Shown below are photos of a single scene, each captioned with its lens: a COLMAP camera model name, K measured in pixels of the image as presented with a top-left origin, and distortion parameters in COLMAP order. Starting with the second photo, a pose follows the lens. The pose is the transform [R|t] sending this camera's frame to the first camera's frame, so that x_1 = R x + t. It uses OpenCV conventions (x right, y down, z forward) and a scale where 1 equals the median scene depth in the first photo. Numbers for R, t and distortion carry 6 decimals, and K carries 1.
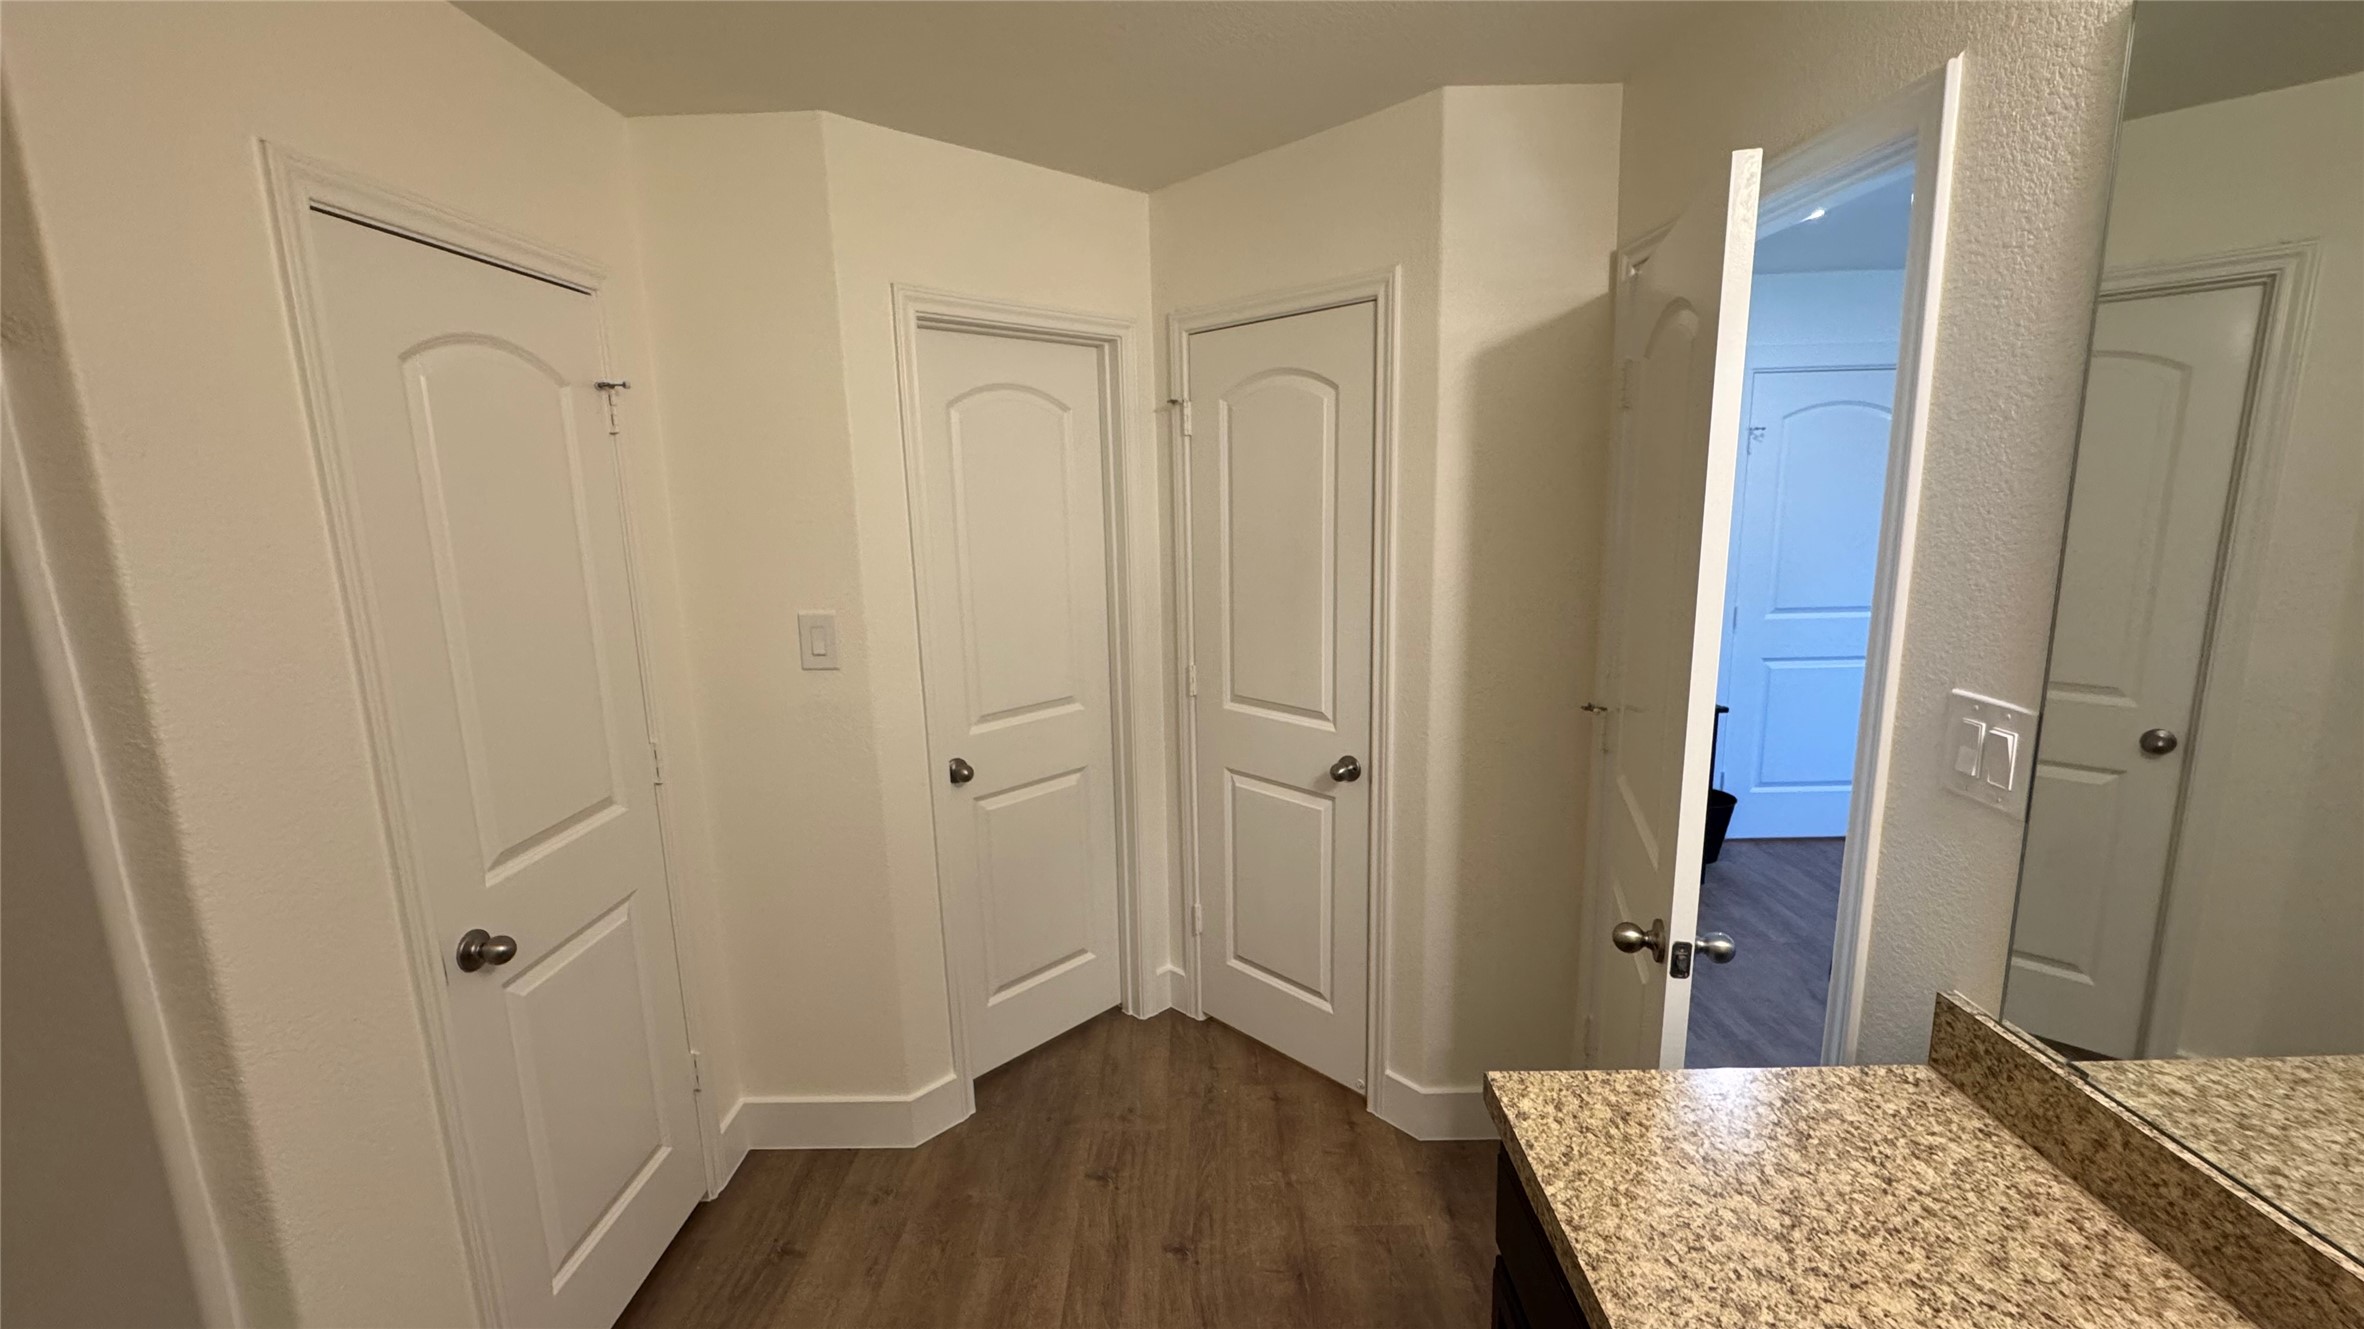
lens RADIAL K [[944.8, 0, 1185.1], [0, 944.8, 664.7], [0, 0, 1]] dist [0.001033, -0.000797]
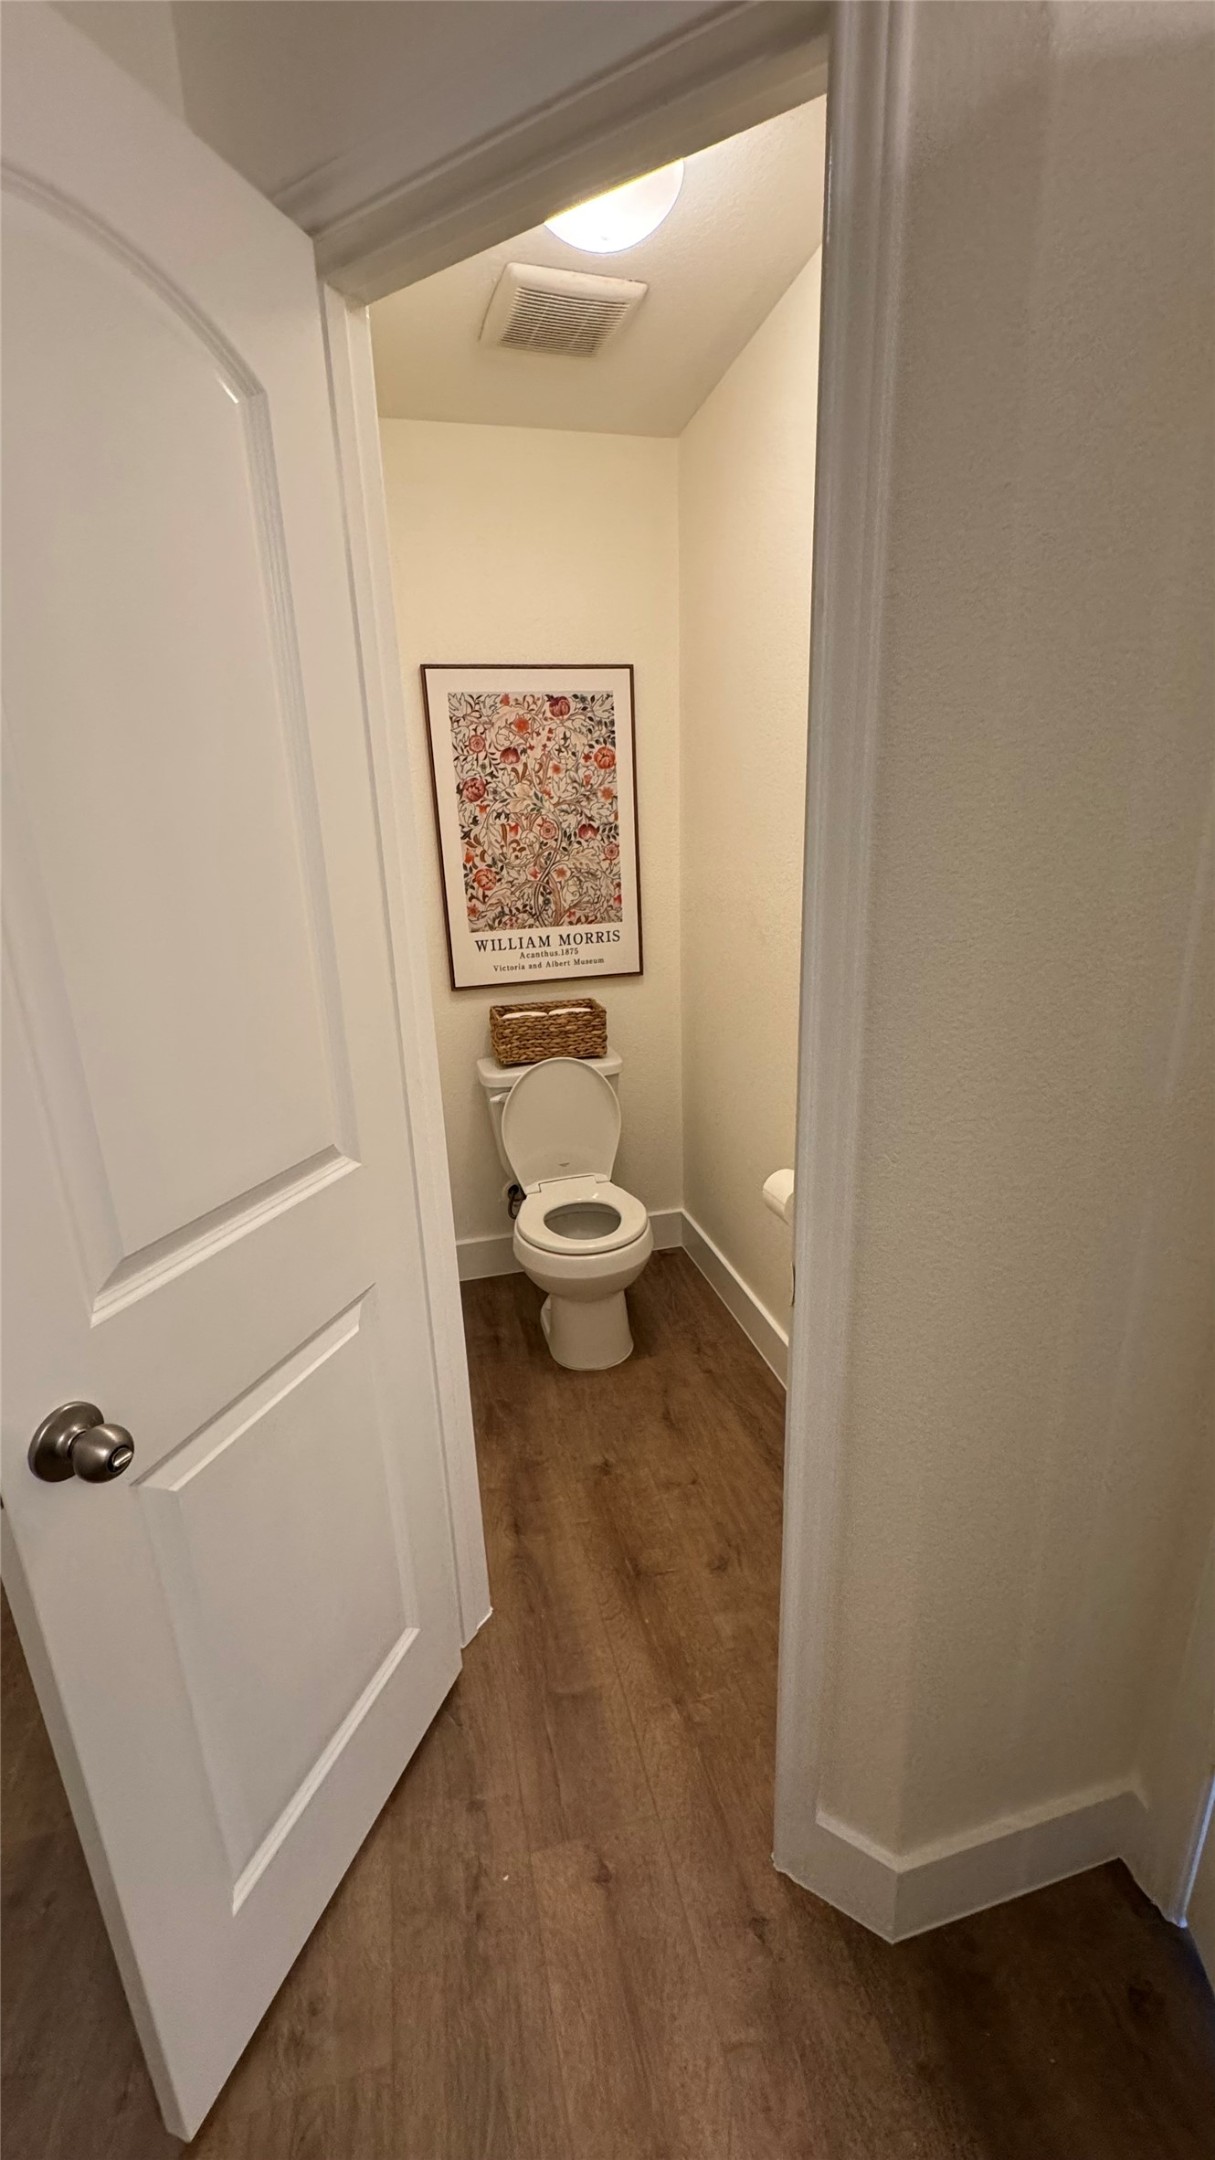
lens RADIAL K [[863.2, 0, 606.9], [0, 863.2, 1076.5], [0, 0, 1]] dist [0.001033, -0.000797]
pose [[0.930069, 0.089897, -0.356215, -0.392413], [-0.044174, 0.989930, 0.134489, 0.015590], [0.364718, -0.109349, 0.924675, 0.883448]]
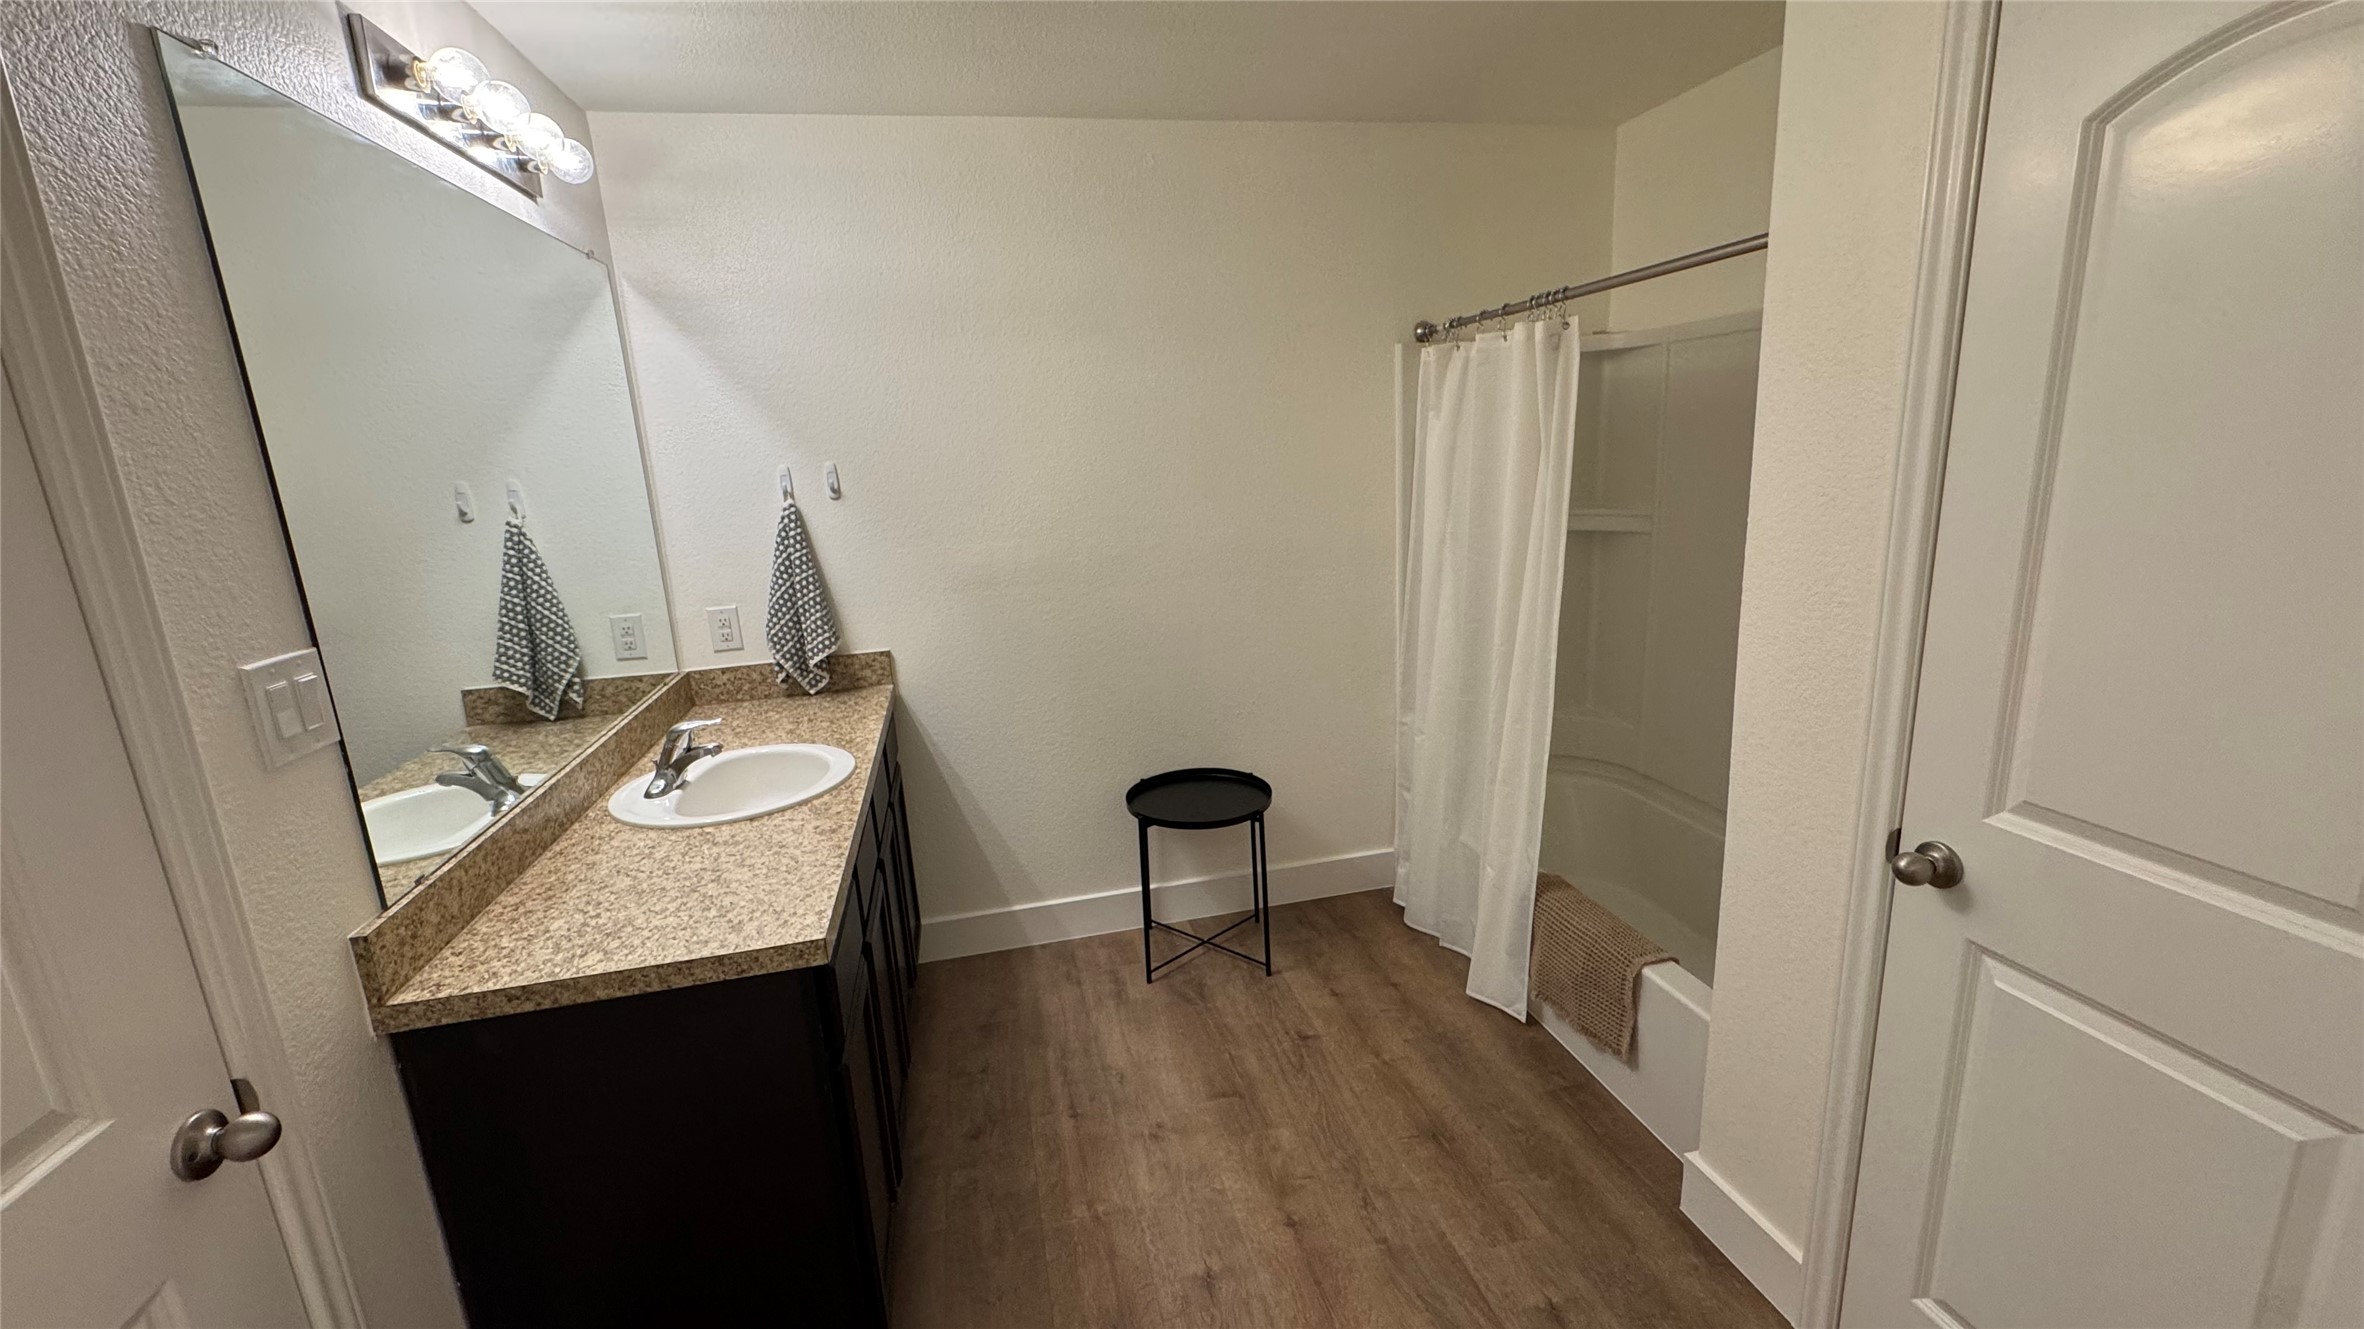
lens RADIAL K [[944.8, 0, 1179.0], [0, 944.8, 660.7], [0, 0, 1]] dist [0.001033, -0.000797]
pose [[-0.969106, 0.130523, -0.209276, 0.100881], [0.036421, 0.914926, 0.401976, -0.314573], [0.243939, 0.381935, -0.891414, 1.998560]]
